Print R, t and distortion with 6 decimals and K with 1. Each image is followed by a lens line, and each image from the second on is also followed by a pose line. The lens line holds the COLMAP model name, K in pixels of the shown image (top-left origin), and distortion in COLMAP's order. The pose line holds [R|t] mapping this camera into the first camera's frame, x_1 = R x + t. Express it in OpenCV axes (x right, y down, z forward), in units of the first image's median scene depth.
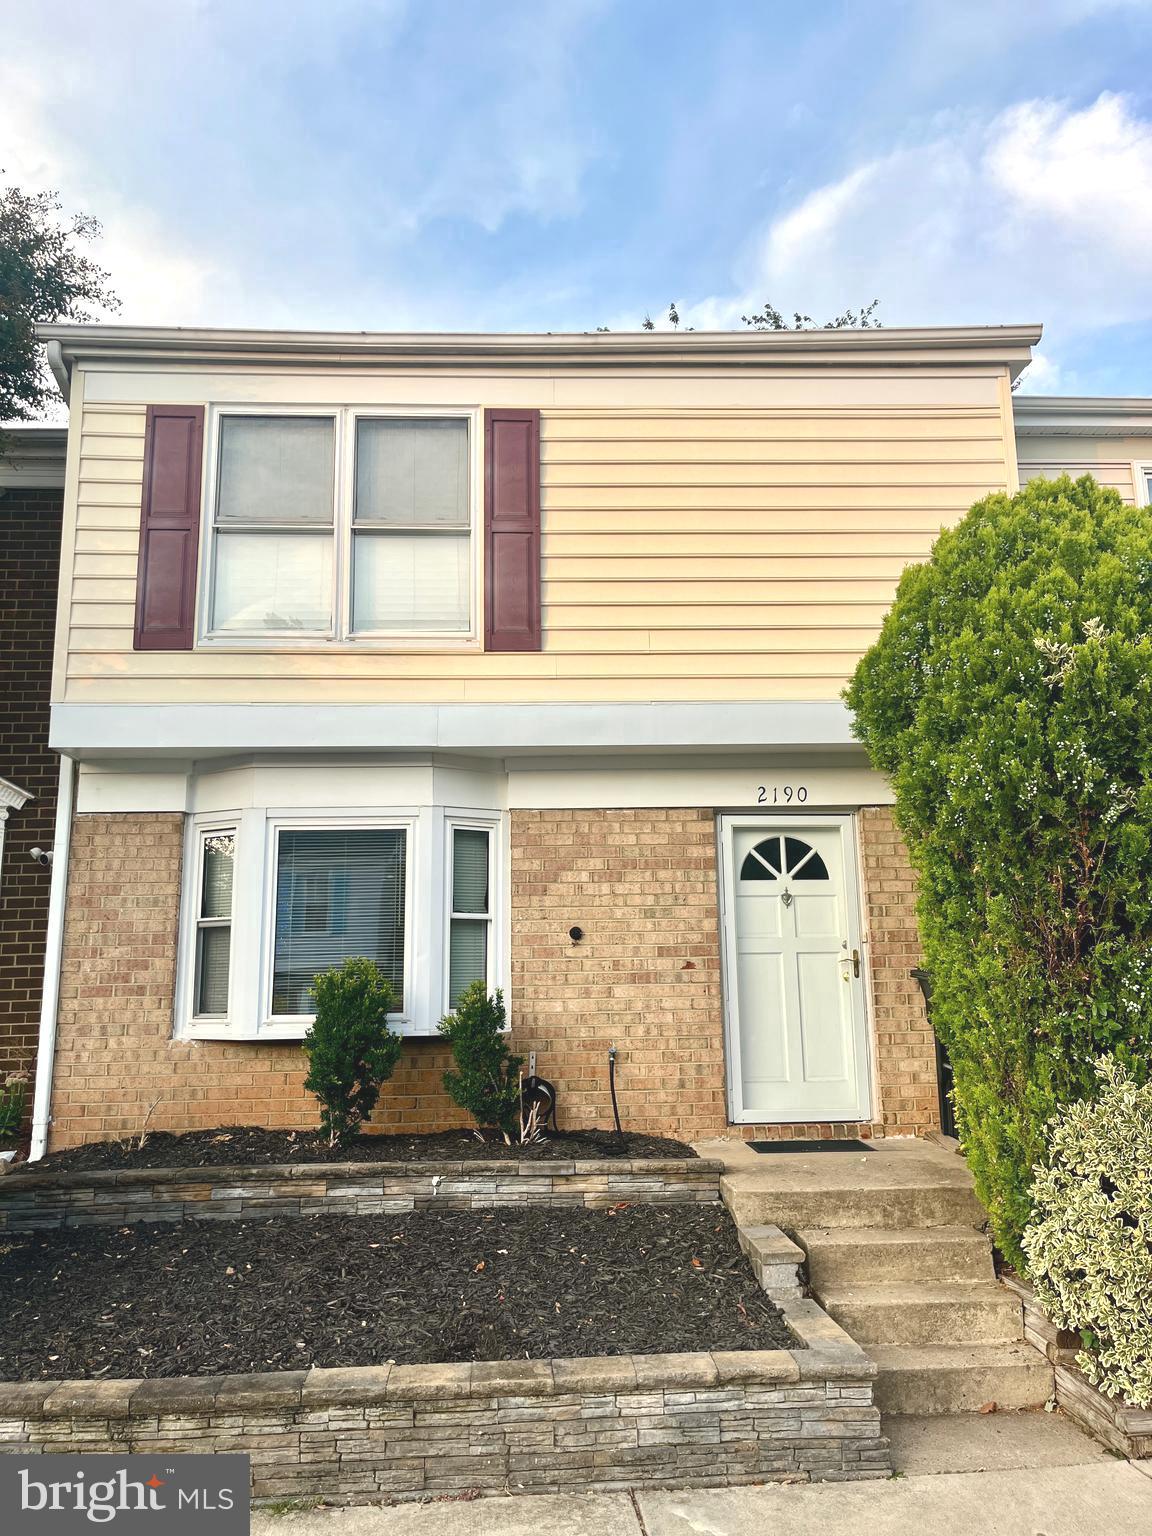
lens RADIAL K [[1126.0, 0, 576.0], [0, 1126.0, 768.0], [0, 0, 1]] dist [0.073099, -0.102409]
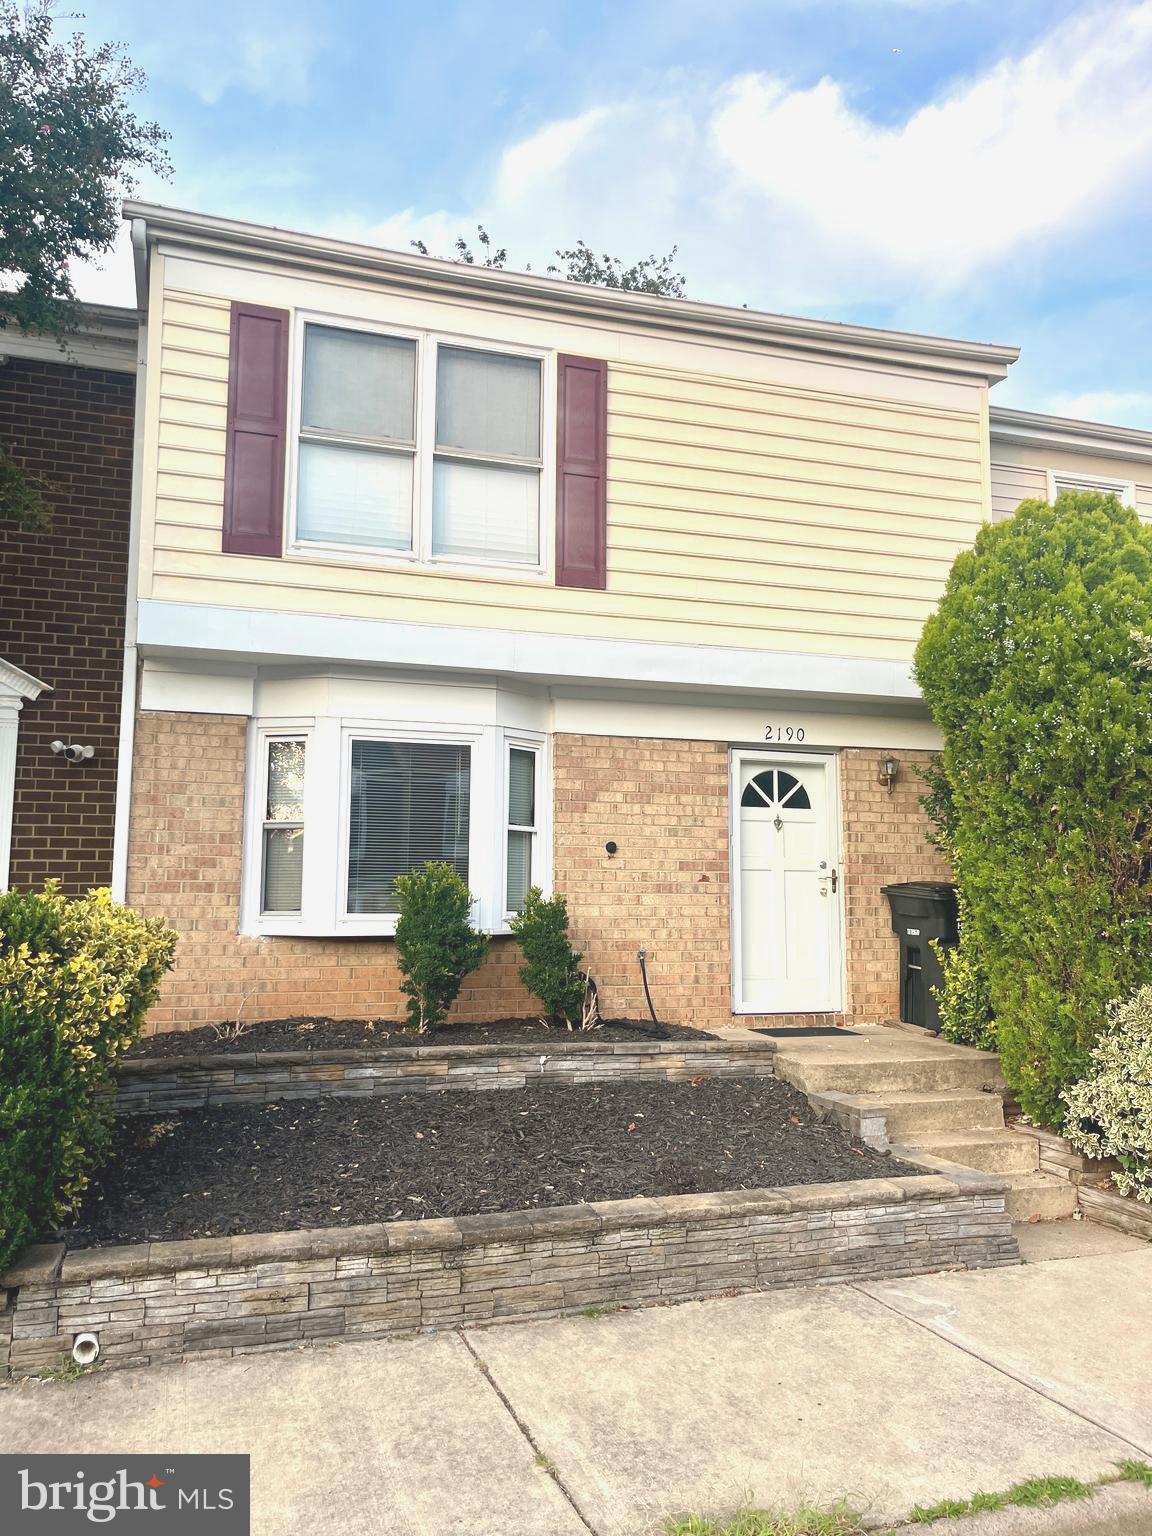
lens RADIAL K [[1126.0, 0, 576.0], [0, 1126.0, 768.0], [0, 0, 1]] dist [0.073099, -0.102409]
pose [[0.966678, 0.052165, 0.250625, -0.322404], [-0.069652, 0.995679, 0.061411, 0.002705], [-0.246339, -0.076821, 0.966134, -0.059697]]
